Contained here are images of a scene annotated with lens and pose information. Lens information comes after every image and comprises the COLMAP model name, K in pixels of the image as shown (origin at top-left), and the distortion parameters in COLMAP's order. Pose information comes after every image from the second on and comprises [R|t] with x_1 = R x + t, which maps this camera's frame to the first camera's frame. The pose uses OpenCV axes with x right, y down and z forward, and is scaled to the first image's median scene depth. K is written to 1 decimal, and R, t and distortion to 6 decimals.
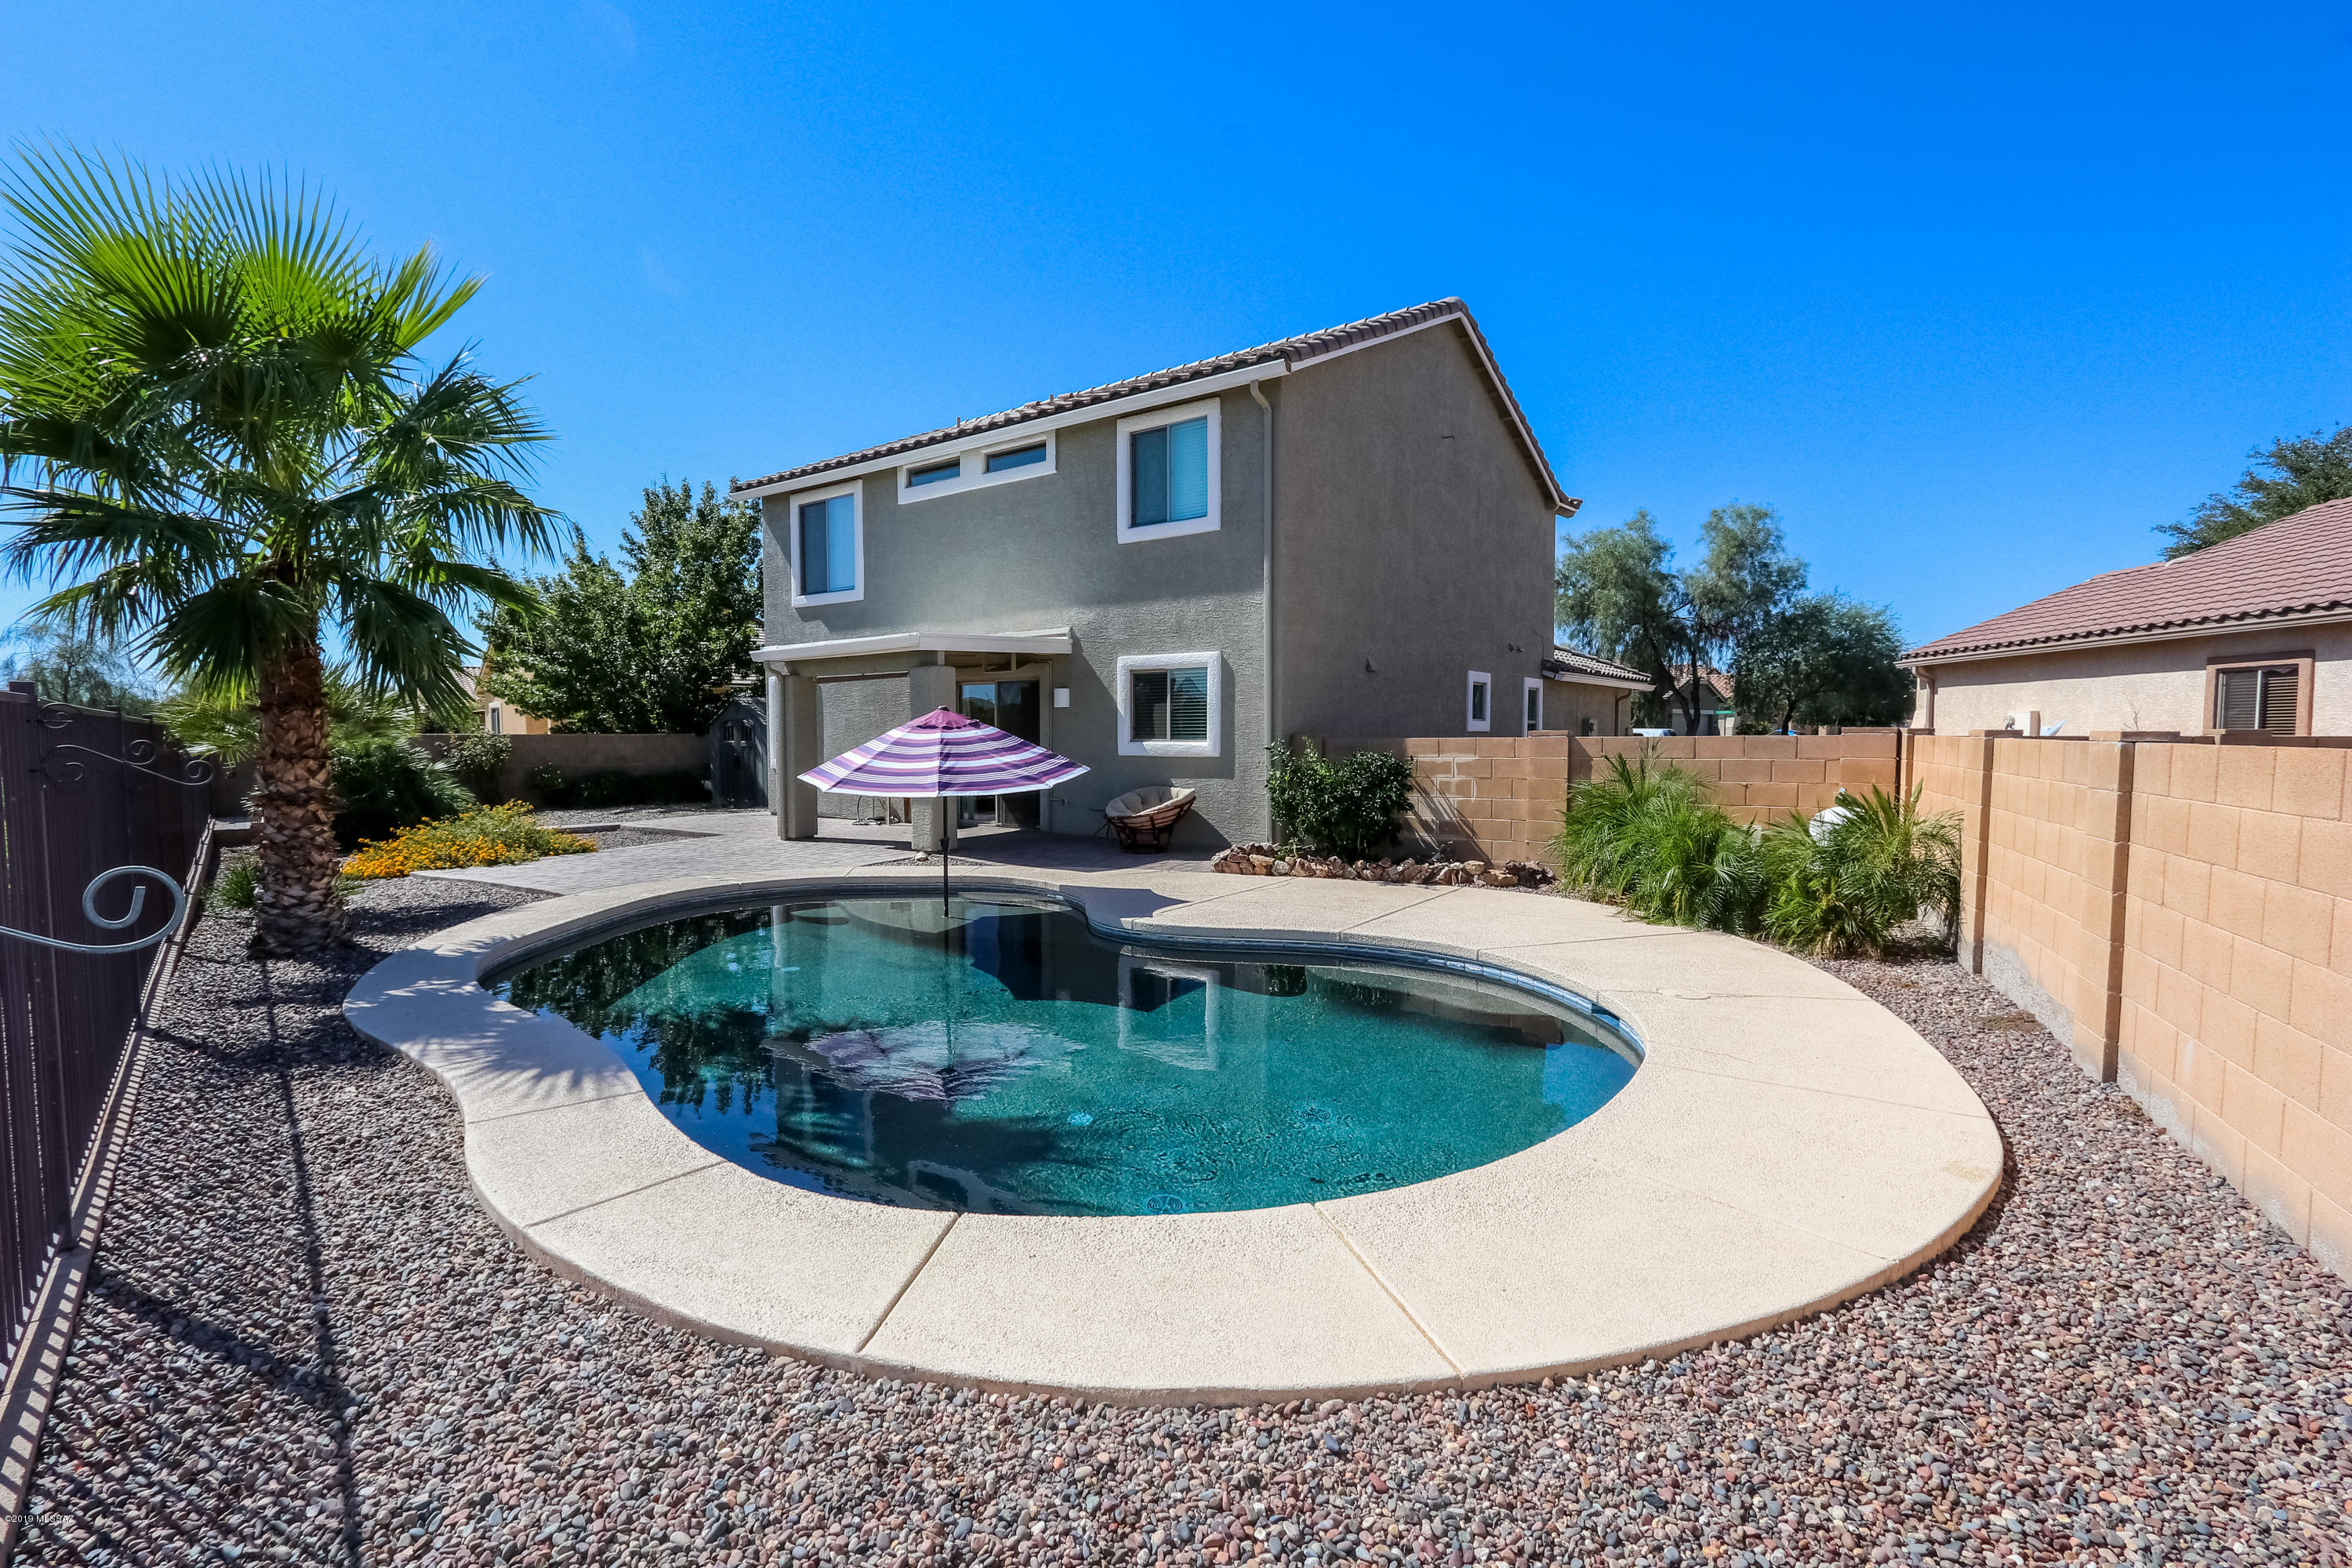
lens RADIAL K [[1081.3, 0, 1157.3], [0, 1081.3, 790.2], [0, 0, 1]] dist [-0.017350, 0.001792]
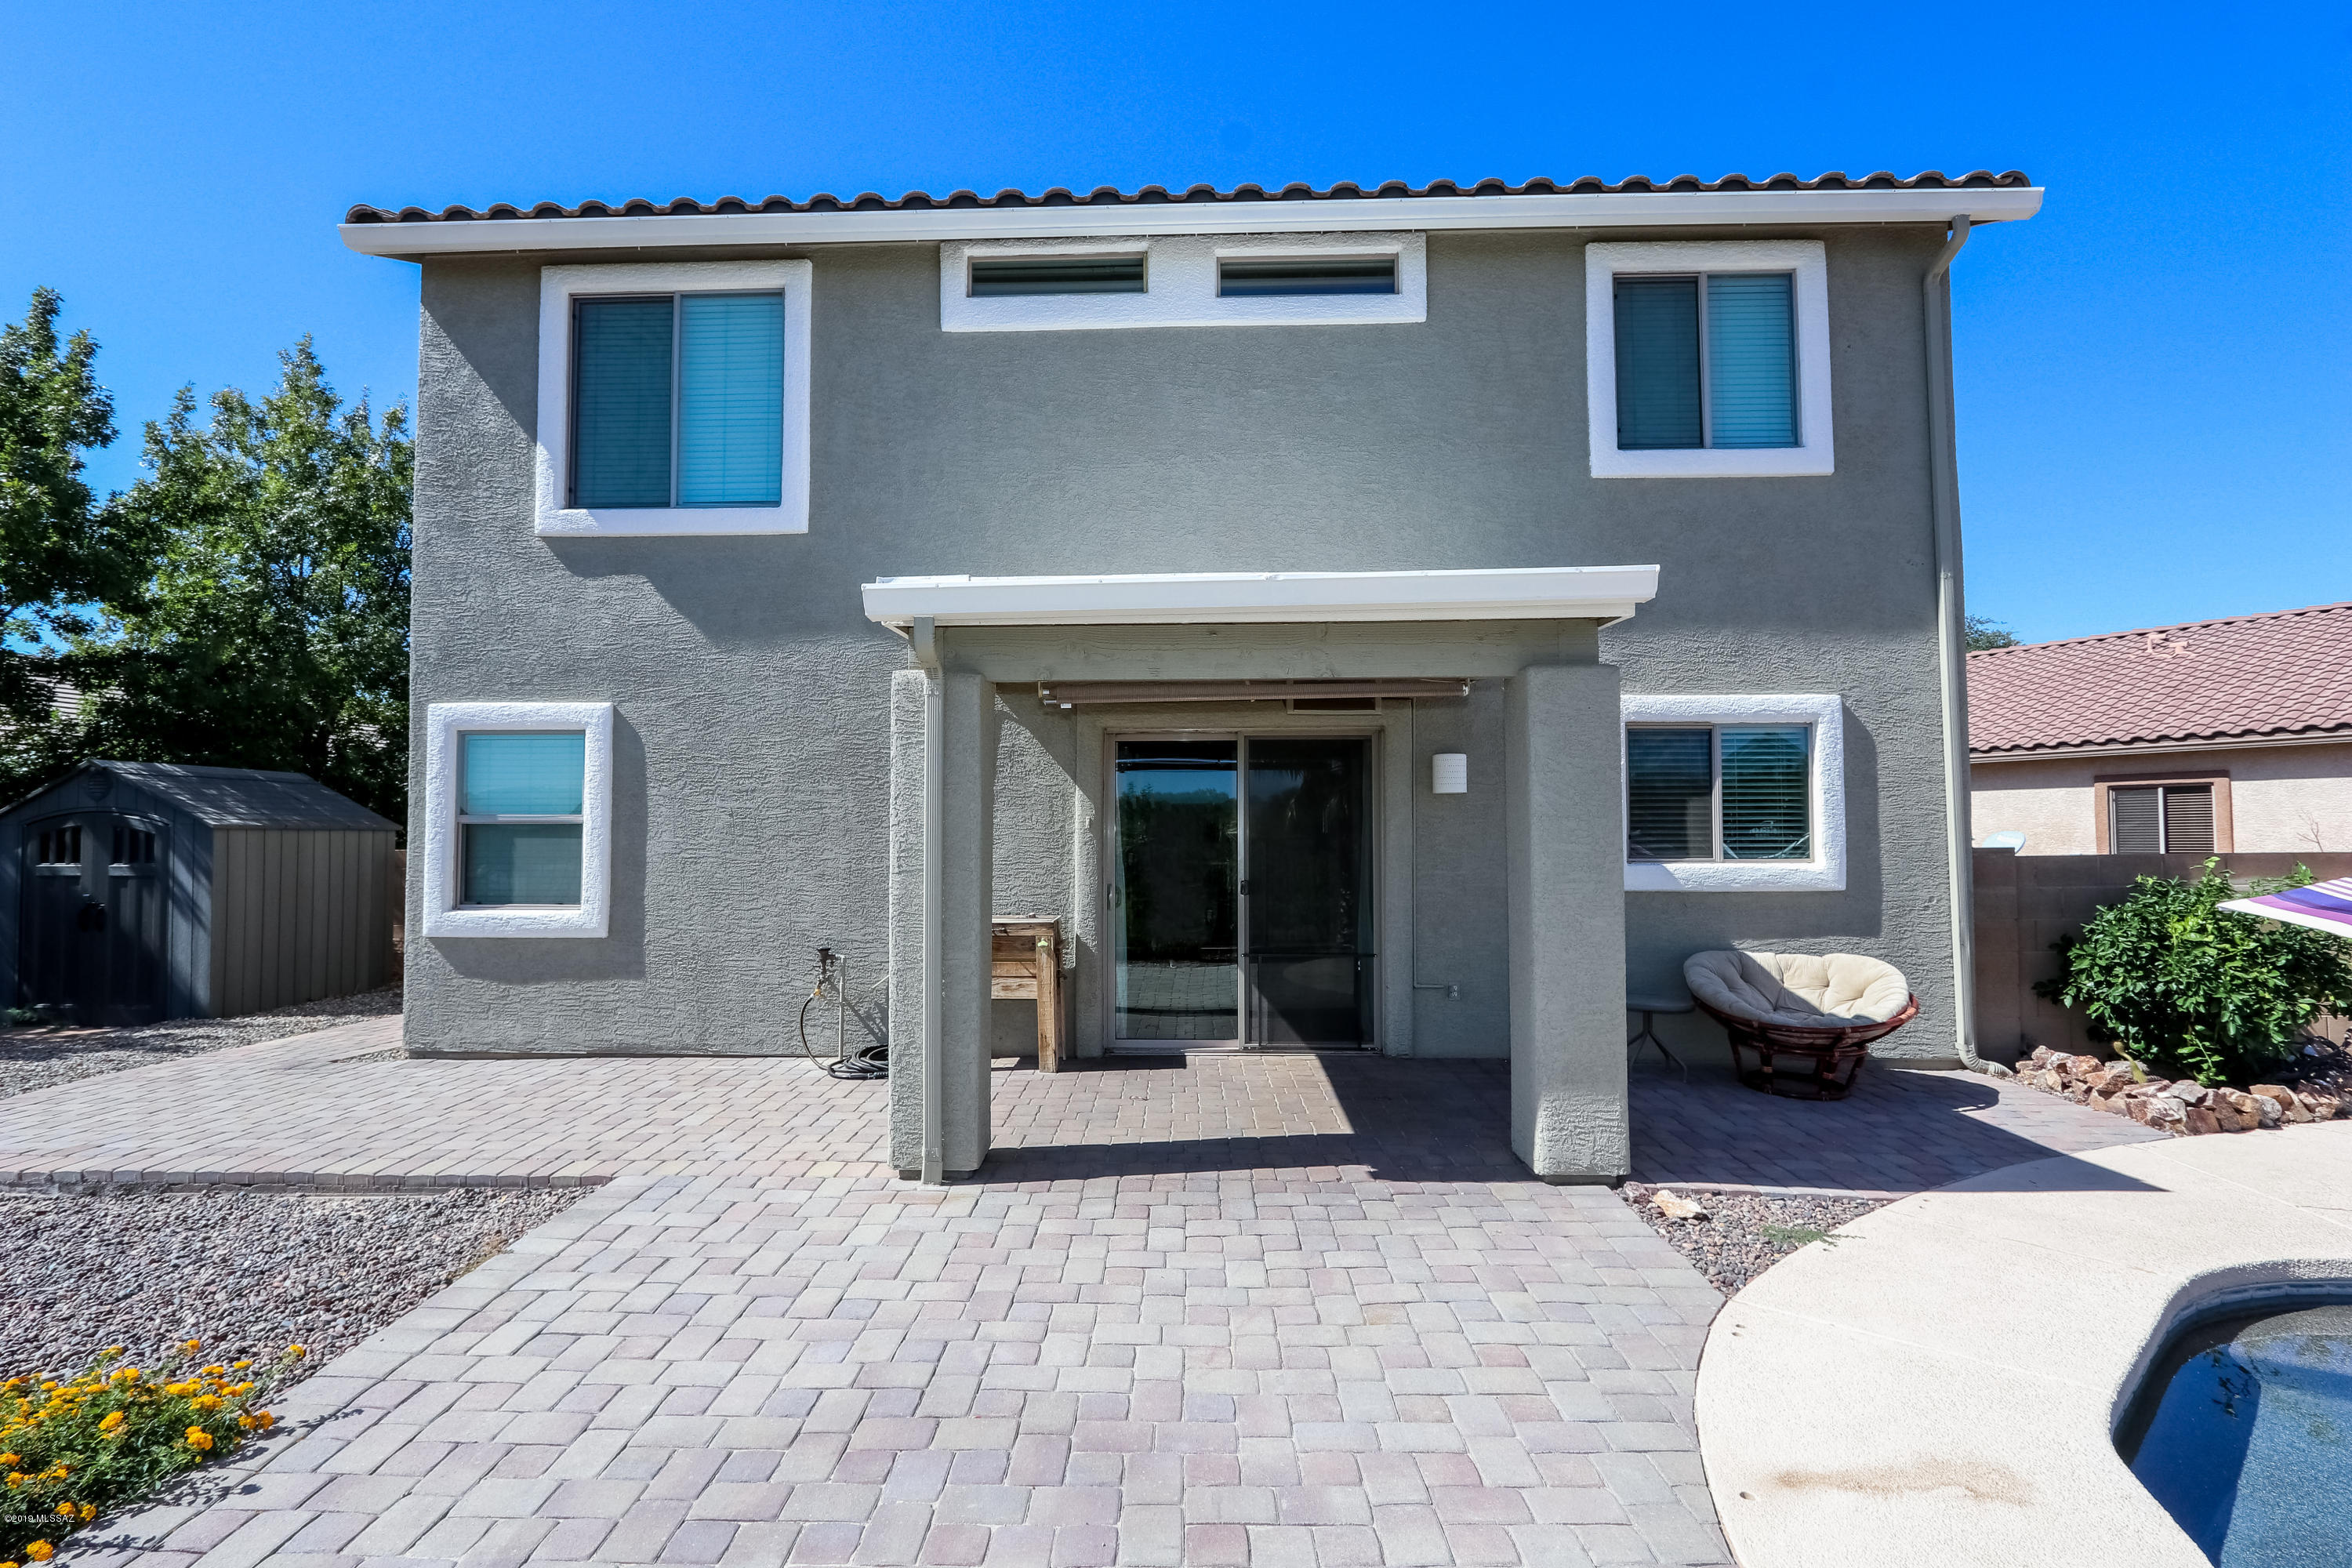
lens RADIAL K [[1081.3, 0, 1168.5], [0, 1081.3, 801.1], [0, 0, 1]] dist [-0.017350, 0.001792]
pose [[0.815057, 0.022742, 0.578935, -0.503817], [0.031245, 0.996050, -0.083115, -0.039590], [-0.578538, 0.085832, 0.811127, 0.732749]]
